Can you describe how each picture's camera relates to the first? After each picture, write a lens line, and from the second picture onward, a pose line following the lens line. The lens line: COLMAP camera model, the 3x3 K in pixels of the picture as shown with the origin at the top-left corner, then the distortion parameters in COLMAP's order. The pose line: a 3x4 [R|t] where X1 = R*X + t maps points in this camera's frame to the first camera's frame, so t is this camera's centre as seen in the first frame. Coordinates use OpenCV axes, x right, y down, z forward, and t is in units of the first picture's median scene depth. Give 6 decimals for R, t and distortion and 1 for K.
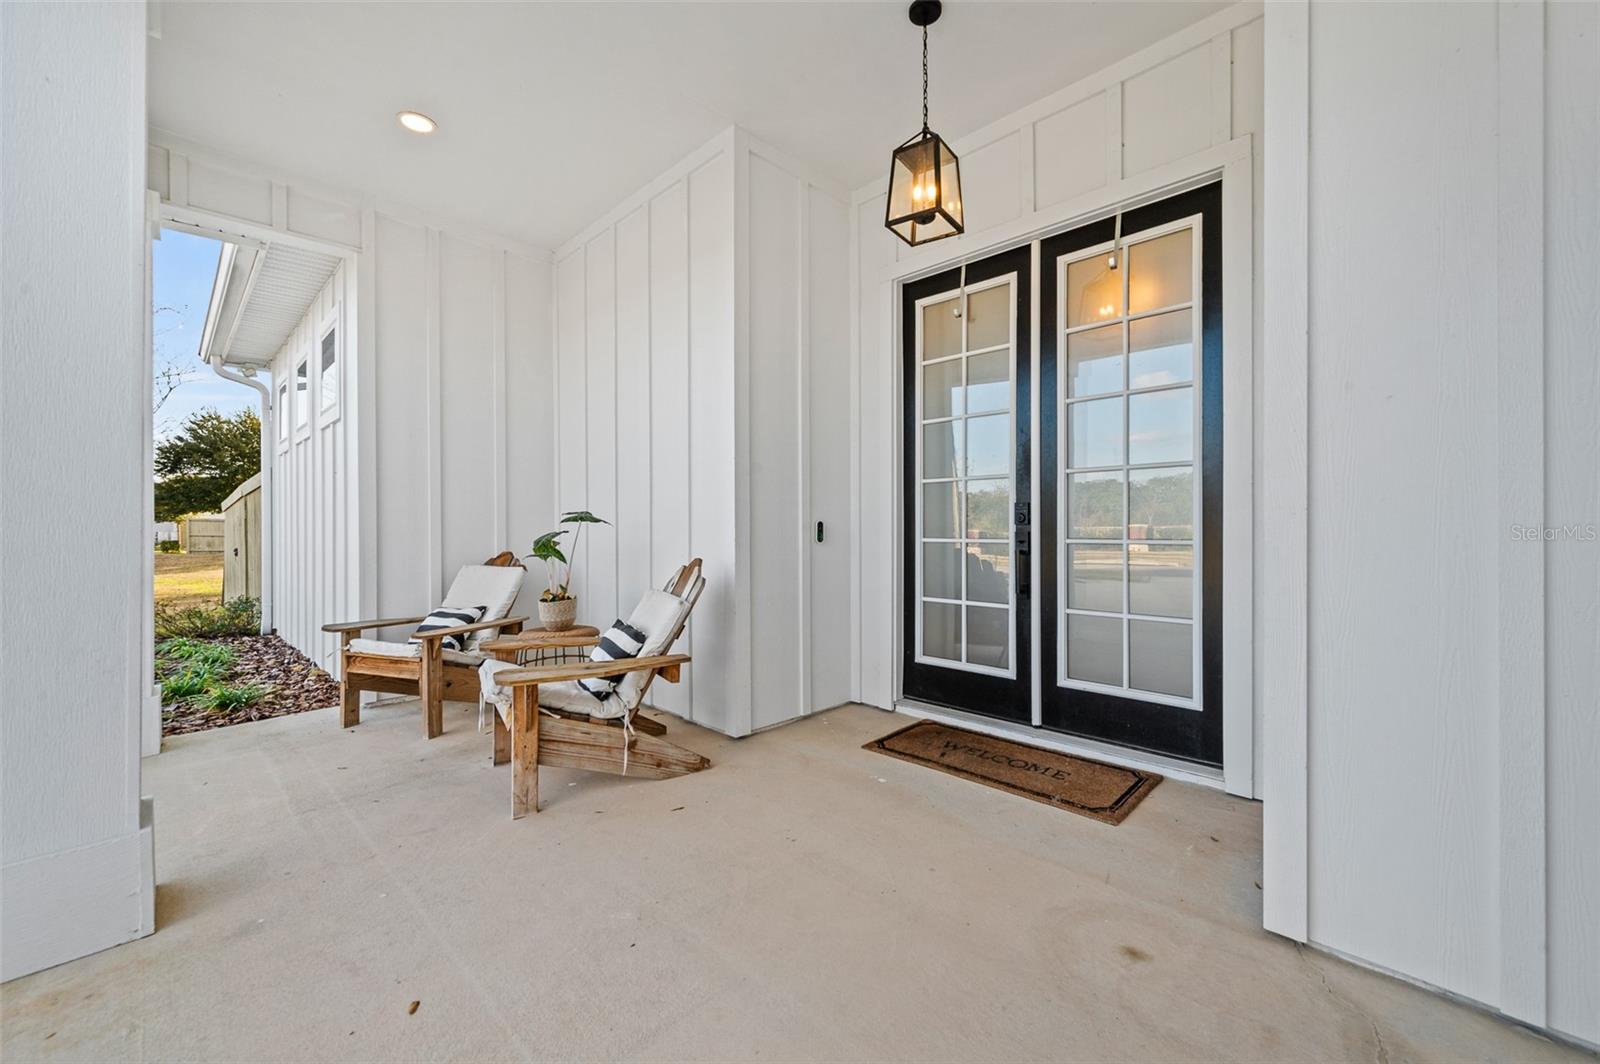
lens RADIAL K [[641.0, 0, 802.6], [0, 641.0, 525.3], [0, 0, 1]] dist [-0.002097, 0.001513]
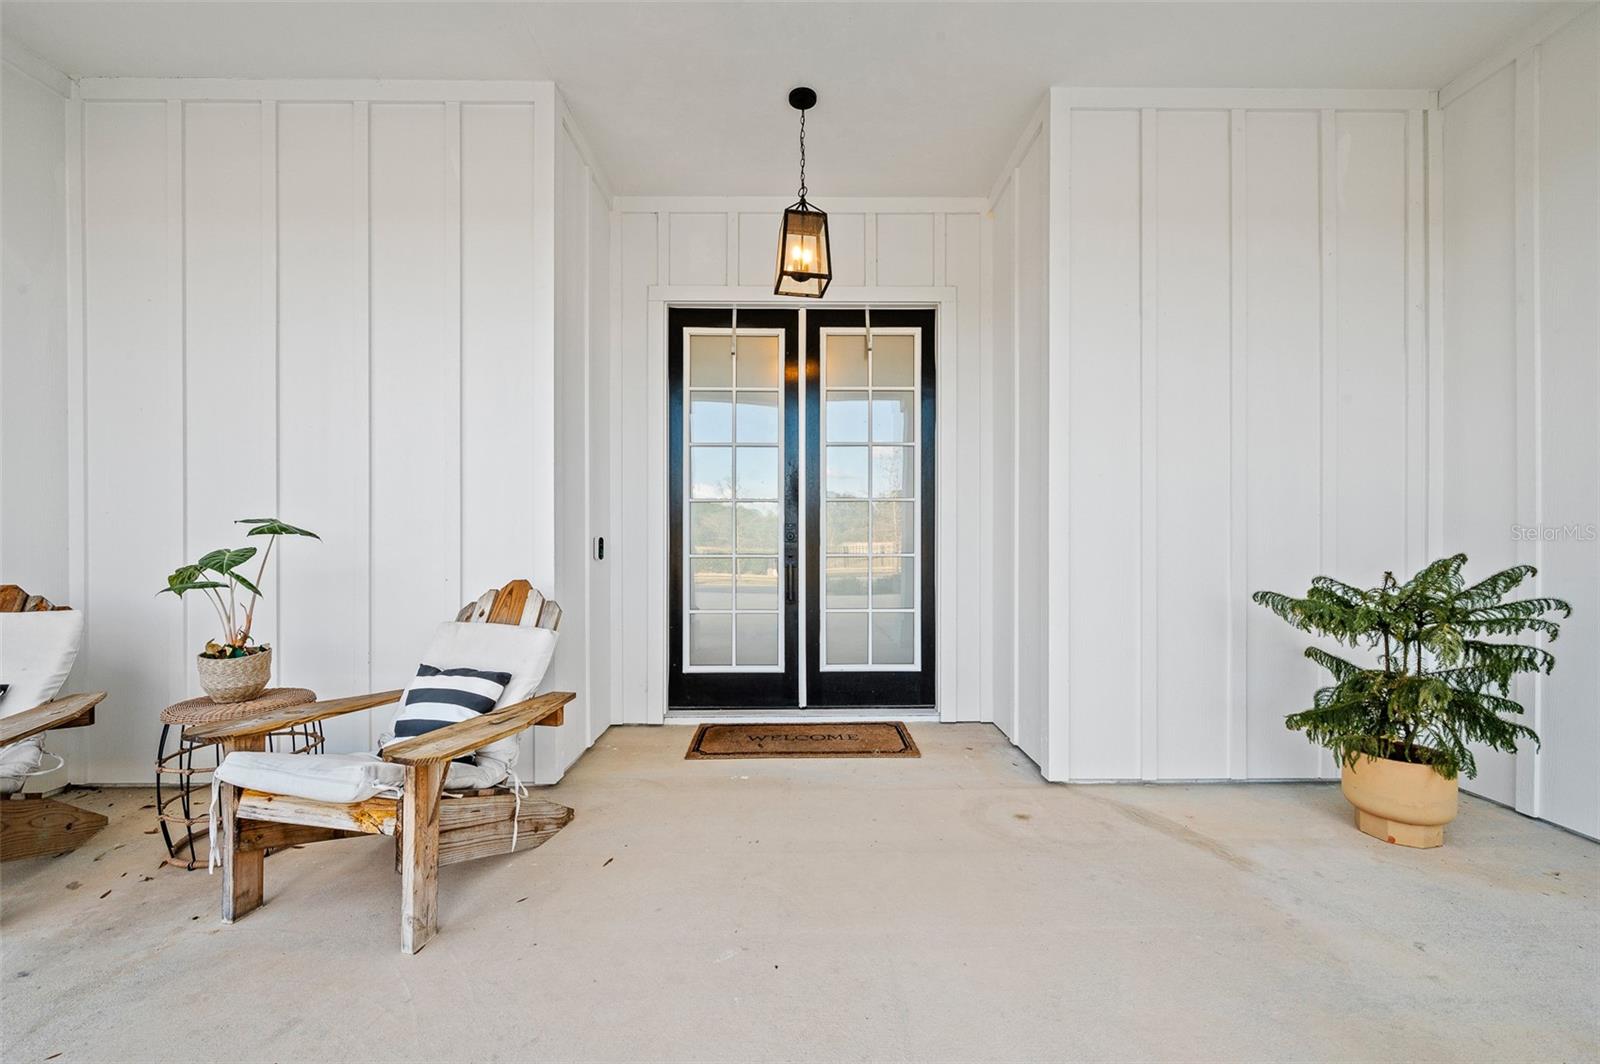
lens RADIAL K [[641.0, 0, 801.3], [0, 641.0, 542.5], [0, 0, 1]] dist [-0.002097, 0.001513]
pose [[0.699127, 0.003982, 0.714986, -0.516577], [-0.004411, 0.999989, -0.001256, 0.001327], [-0.714983, -0.002276, 0.699138, 0.154486]]
